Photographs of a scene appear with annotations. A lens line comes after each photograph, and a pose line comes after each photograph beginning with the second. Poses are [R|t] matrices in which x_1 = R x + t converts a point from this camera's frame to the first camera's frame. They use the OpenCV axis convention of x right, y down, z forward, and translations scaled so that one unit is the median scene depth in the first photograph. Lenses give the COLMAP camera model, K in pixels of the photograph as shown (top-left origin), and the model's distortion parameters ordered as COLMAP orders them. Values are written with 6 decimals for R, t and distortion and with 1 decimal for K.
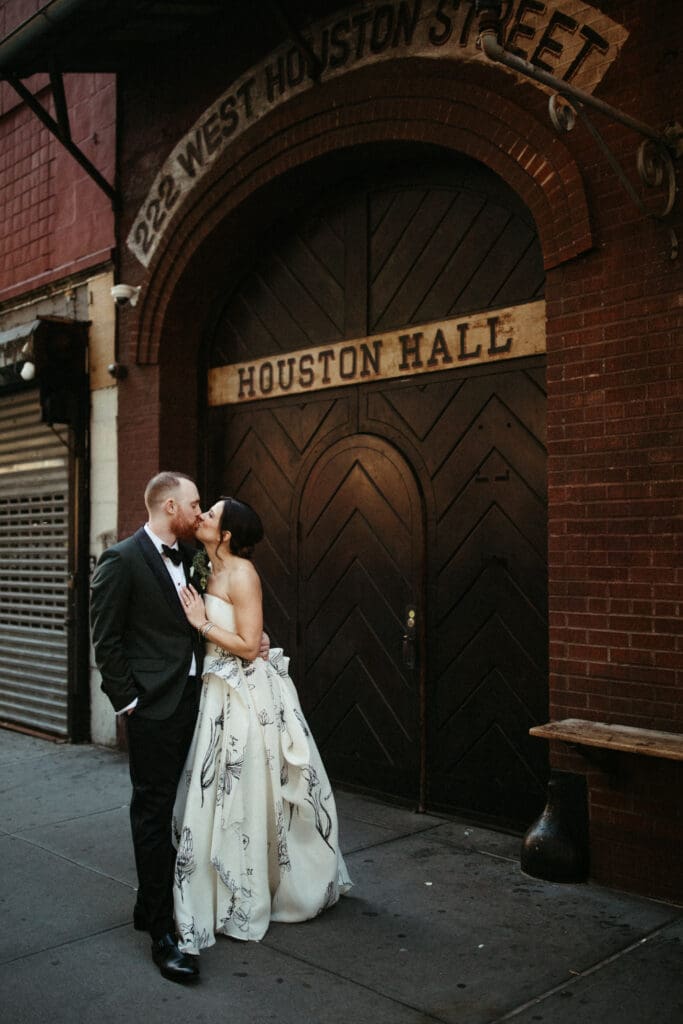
lens RADIAL K [[1054.7, 0, 340.8], [0, 1054.7, 511.4], [0, 0, 1]] dist [0.001152, 0.000000]
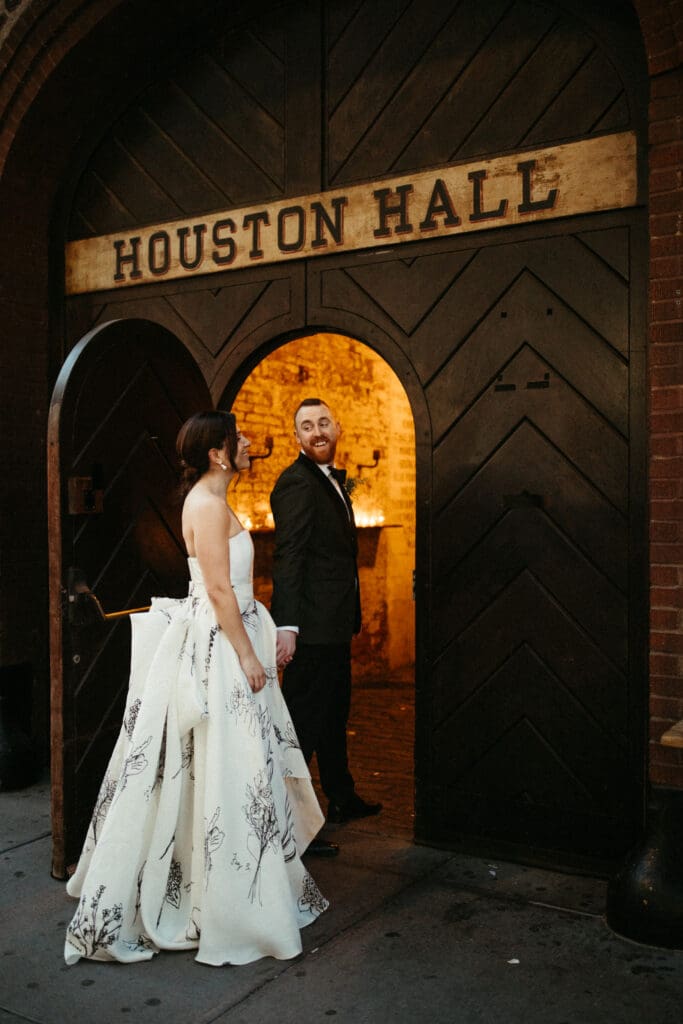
lens RADIAL K [[1054.7, 0, 342.3], [0, 1054.7, 513.6], [0, 0, 1]] dist [0.001152, 0.000000]
pose [[0.971358, -0.000741, 0.237618, -0.140395], [-0.007847, 0.999350, 0.035192, 0.030616], [-0.237490, -0.036049, 0.970721, 0.300296]]
